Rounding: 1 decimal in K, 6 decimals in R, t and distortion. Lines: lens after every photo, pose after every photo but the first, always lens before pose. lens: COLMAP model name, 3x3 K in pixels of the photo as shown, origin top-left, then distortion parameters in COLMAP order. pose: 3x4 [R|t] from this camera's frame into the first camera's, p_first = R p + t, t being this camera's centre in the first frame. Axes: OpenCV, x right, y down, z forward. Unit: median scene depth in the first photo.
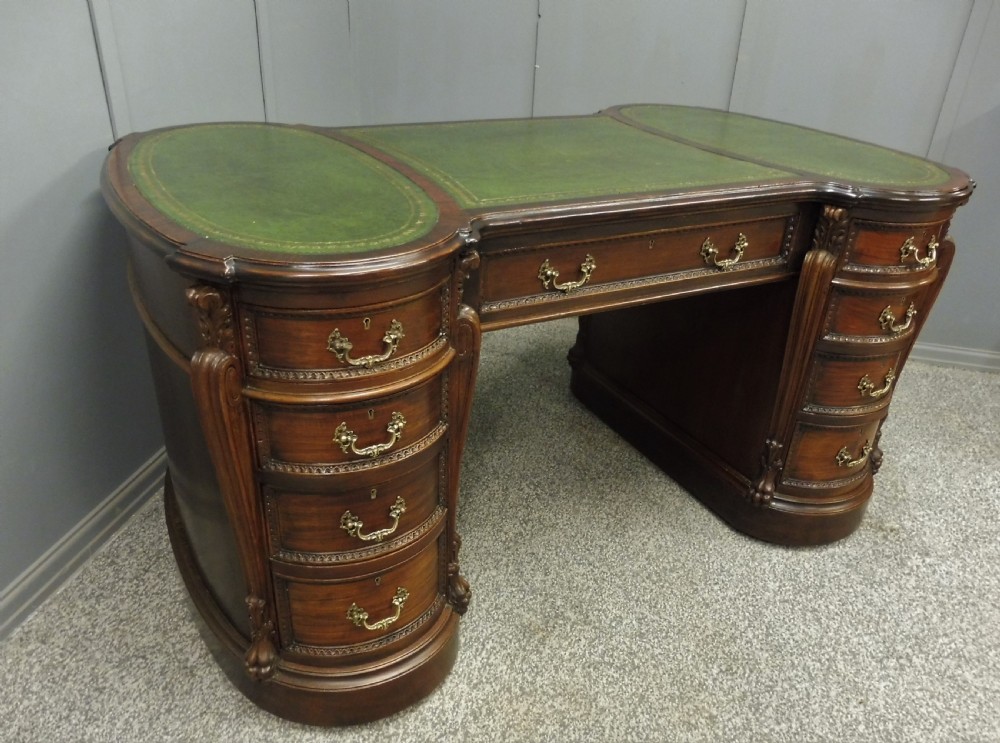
lens RADIAL K [[801.4, 0, 496.1], [0, 801.4, 411.5], [0, 0, 1]] dist [-0.037988, -0.028648]
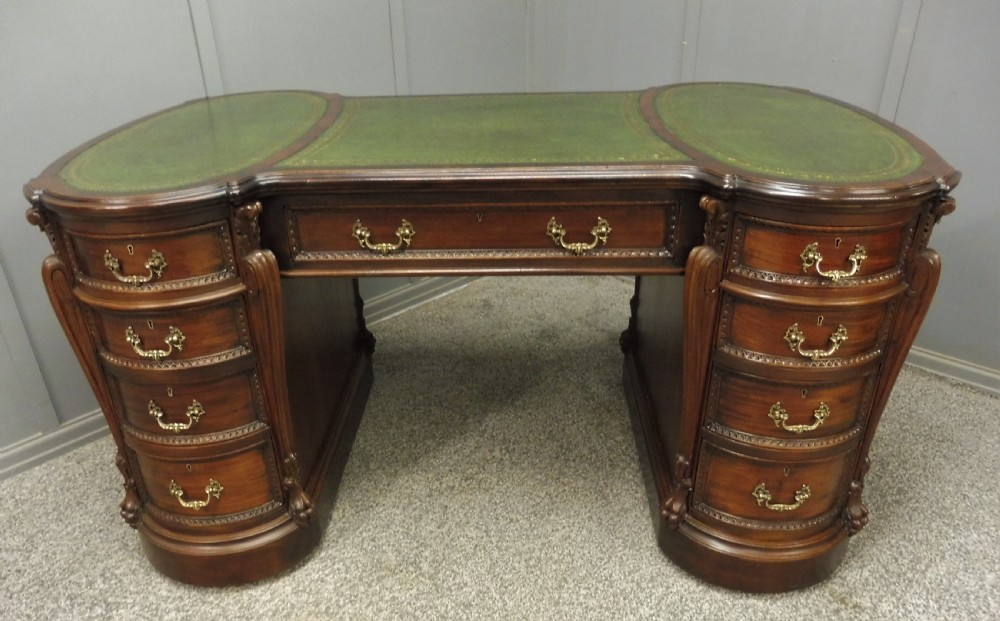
lens RADIAL K [[770.7, 0, 486.2], [0, 770.7, 378.3], [0, 0, 1]] dist [-0.040107, -0.014349]
pose [[0.859163, 0.193708, -0.473620, 0.664836], [-0.196318, 0.979530, 0.044495, -0.053478], [0.472544, 0.054752, 0.879604, 0.156723]]
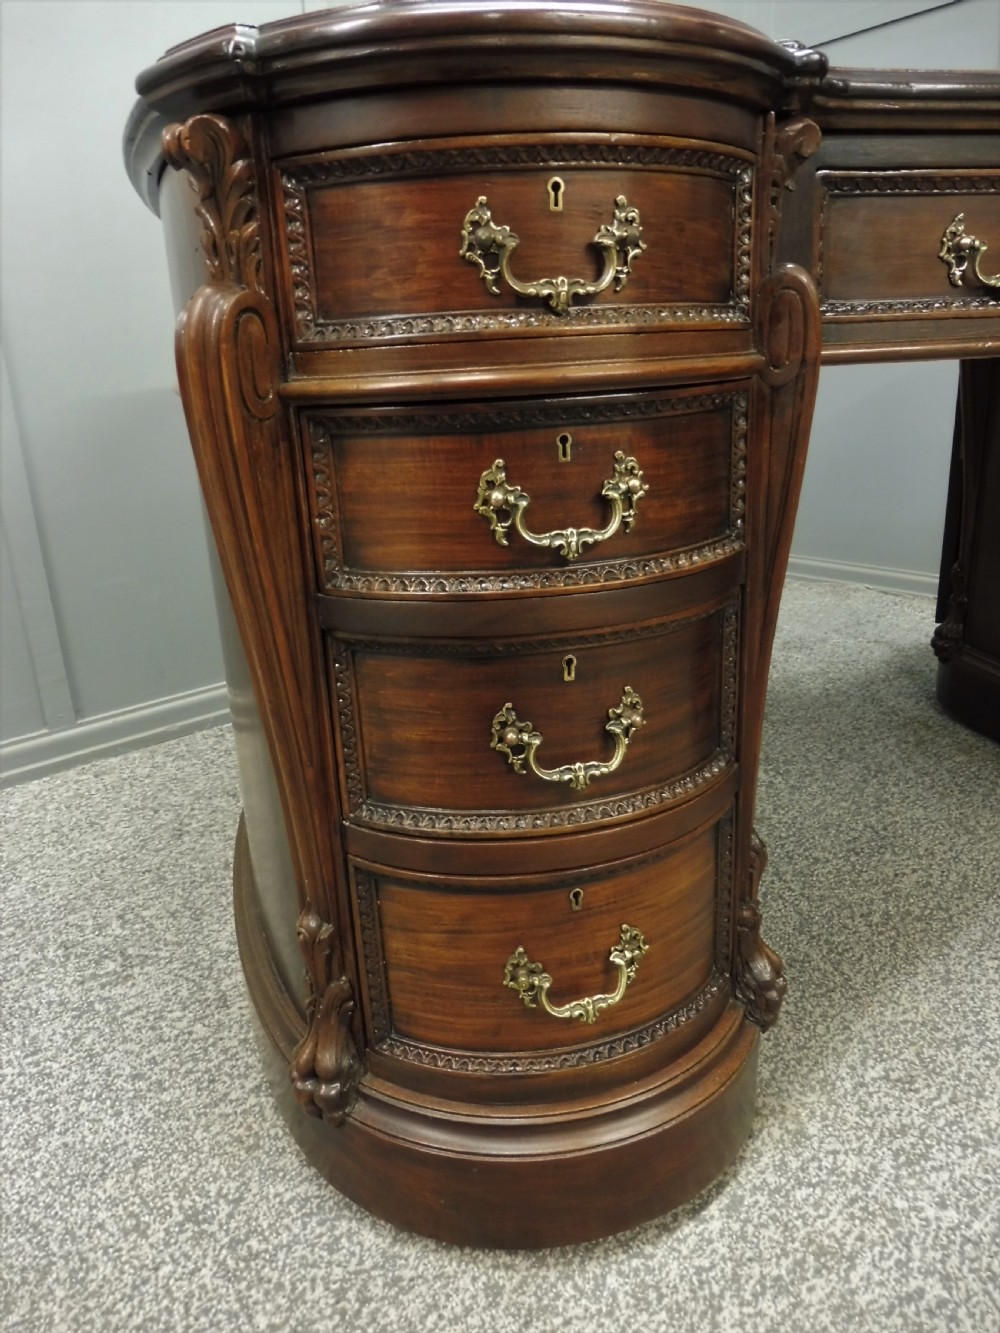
lens RADIAL K [[984.5, 0, 490.4], [0, 984.5, 680.3], [0, 0, 1]] dist [-0.054096, 0.023901]
pose [[0.960341, -0.001814, -0.278823, -0.037632], [-0.049978, 0.982664, -0.178531, 0.167367], [0.274313, 0.185386, 0.943602, 0.398309]]
